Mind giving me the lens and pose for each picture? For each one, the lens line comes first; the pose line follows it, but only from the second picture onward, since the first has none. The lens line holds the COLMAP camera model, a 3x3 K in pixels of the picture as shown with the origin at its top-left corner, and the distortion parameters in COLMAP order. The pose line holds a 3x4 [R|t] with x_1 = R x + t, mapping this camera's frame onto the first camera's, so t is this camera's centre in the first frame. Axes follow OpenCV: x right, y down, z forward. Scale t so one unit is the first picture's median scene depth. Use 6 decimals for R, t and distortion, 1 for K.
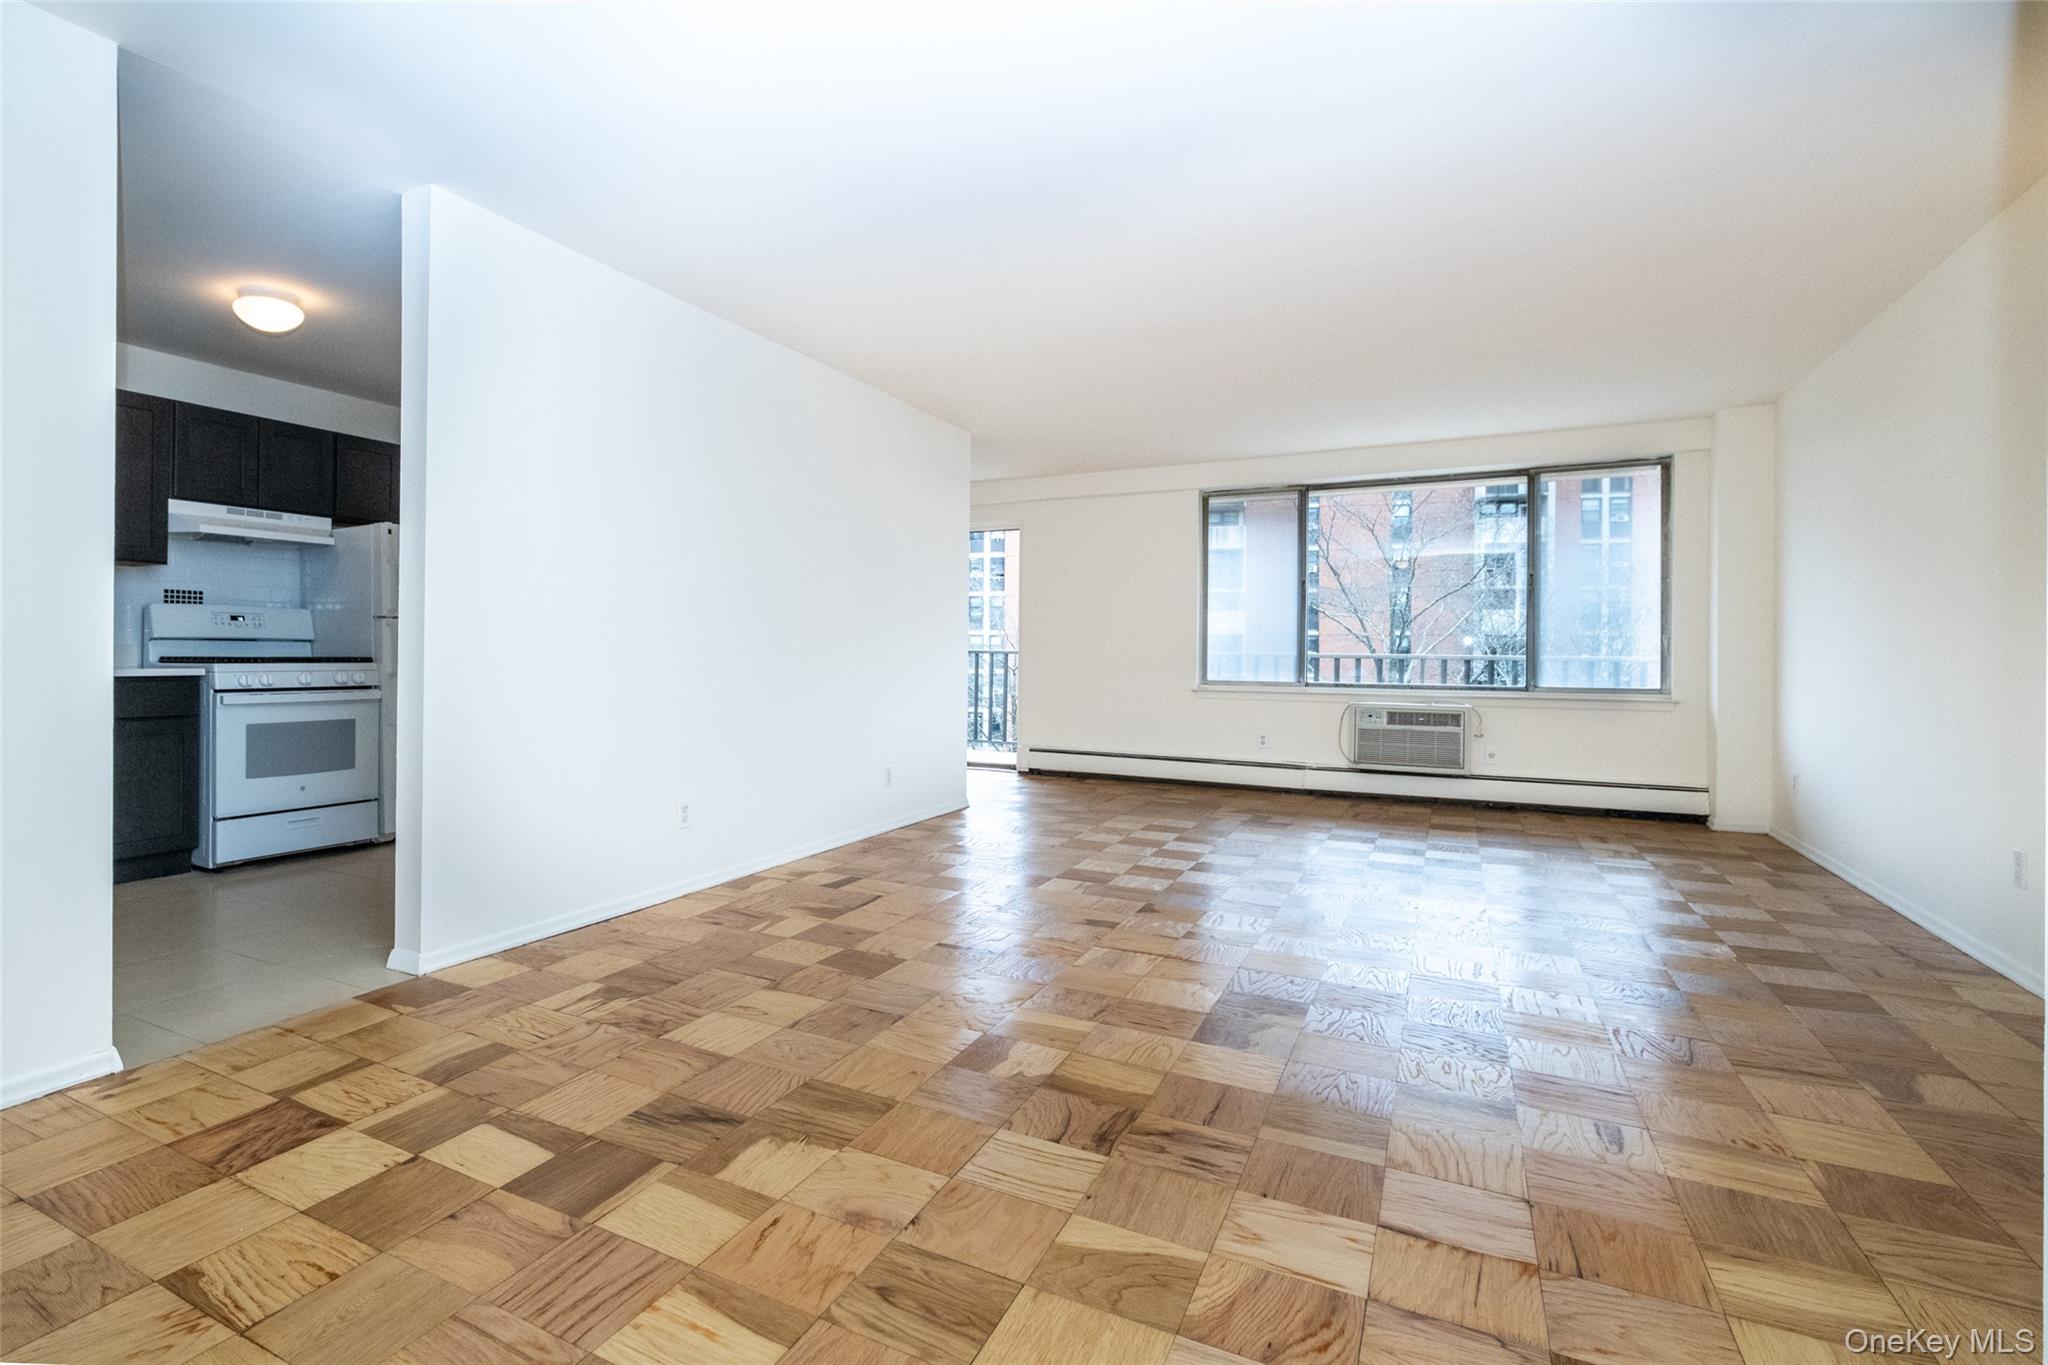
lens RADIAL K [[950.1, 0, 1007.1], [0, 950.1, 670.6], [0, 0, 1]] dist [-0.005280, -0.000935]
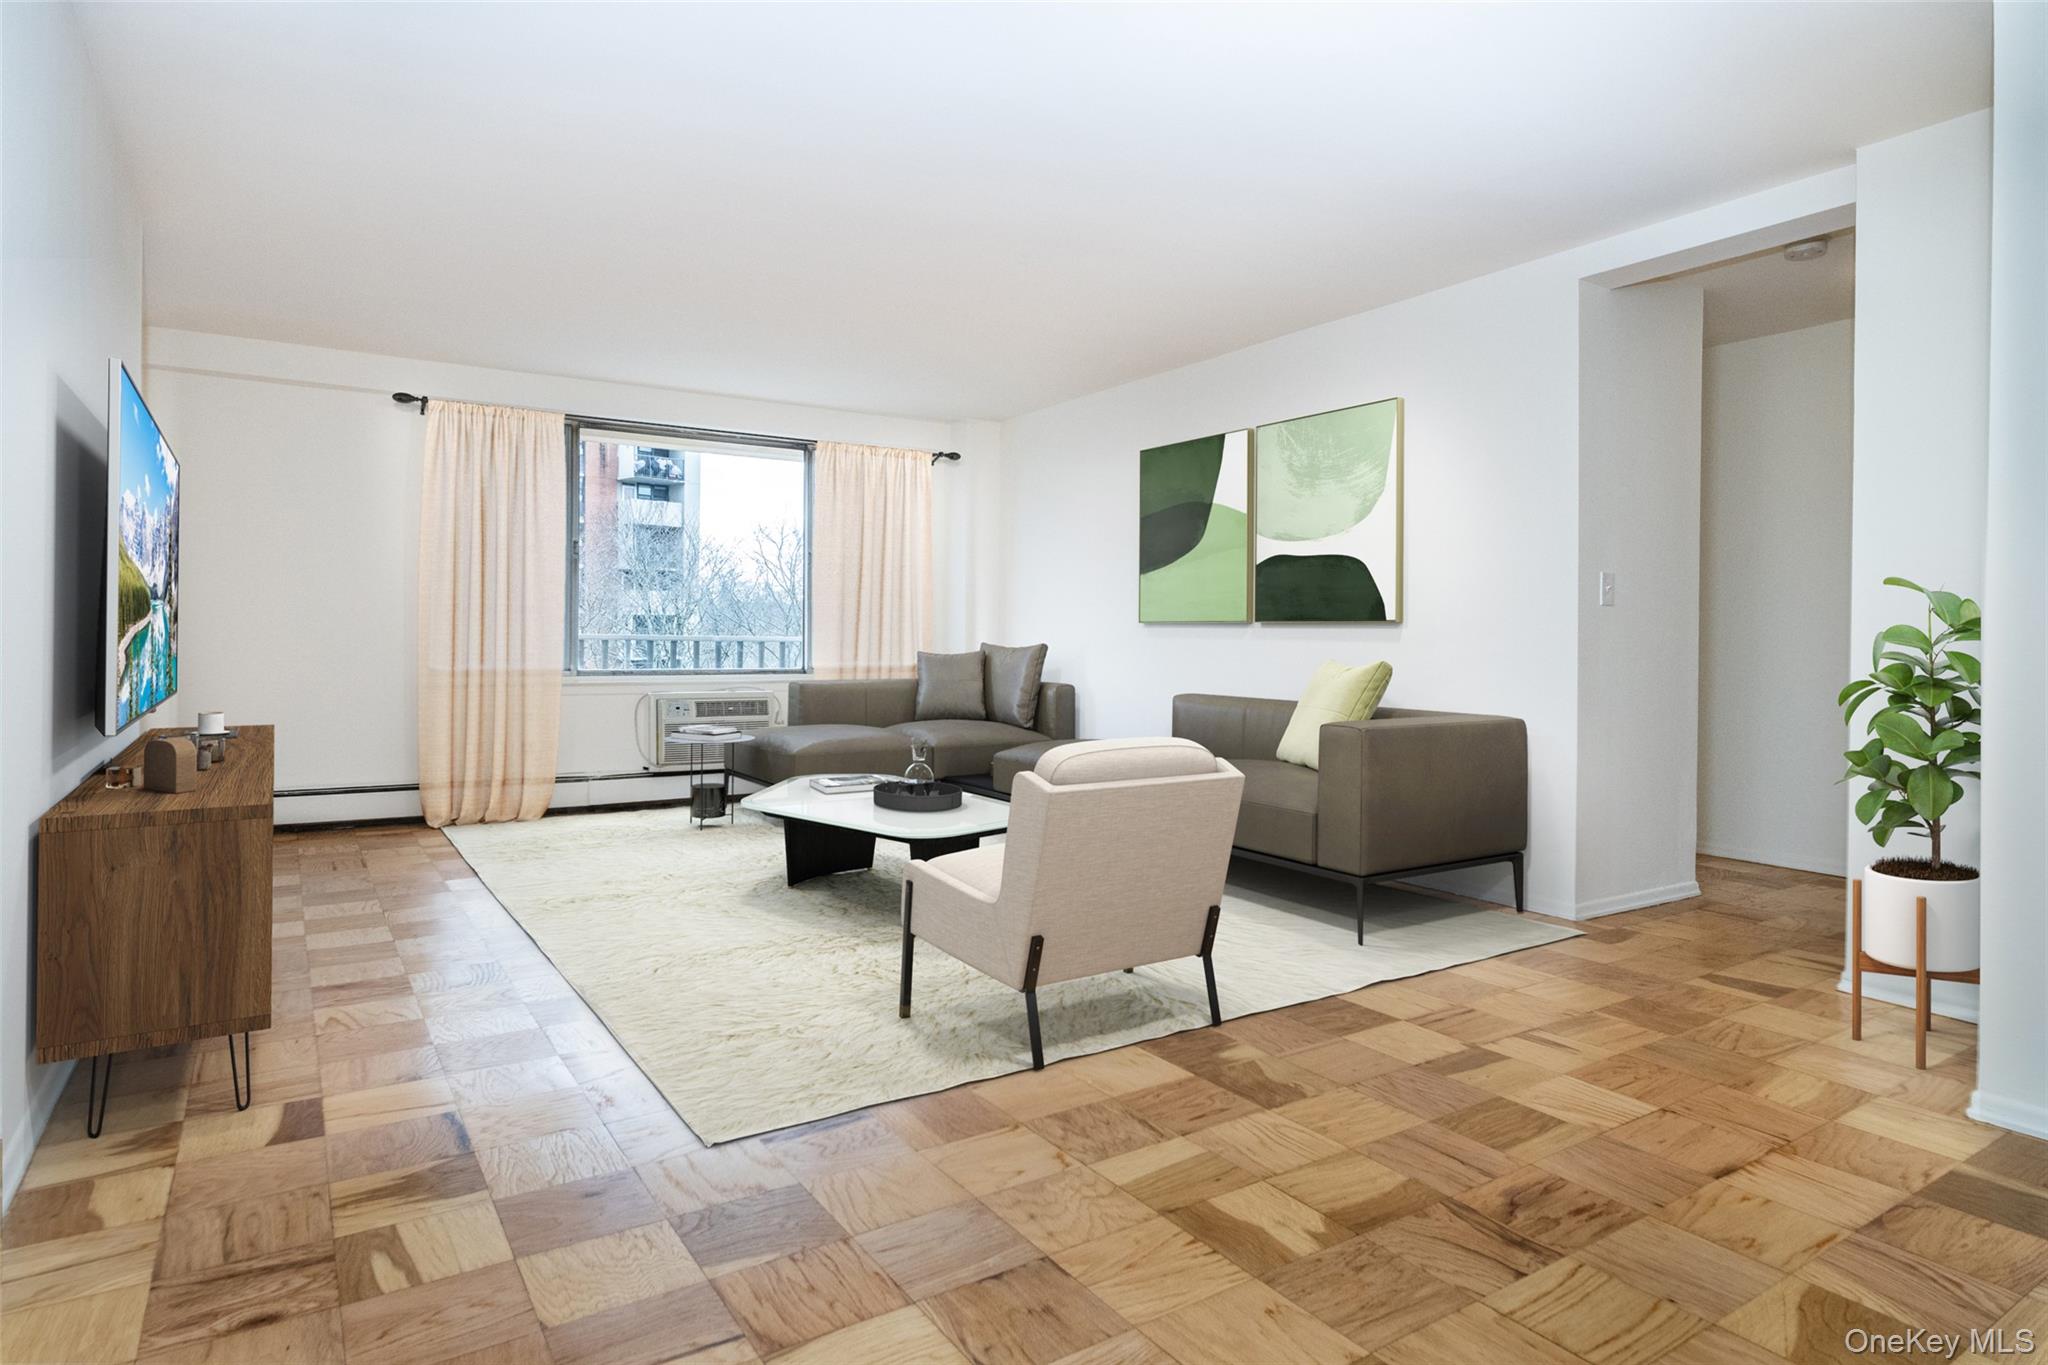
lens RADIAL K [[1078.5, 0, 1025.1], [0, 1078.5, 642.6], [0, 0, 1]] dist [0.000485, -0.003231]
pose [[0.536235, -0.002255, 0.844066, -0.652348], [0.012484, 0.999908, -0.005260, -0.002930], [-0.843976, 0.013358, 0.536214, 0.645605]]
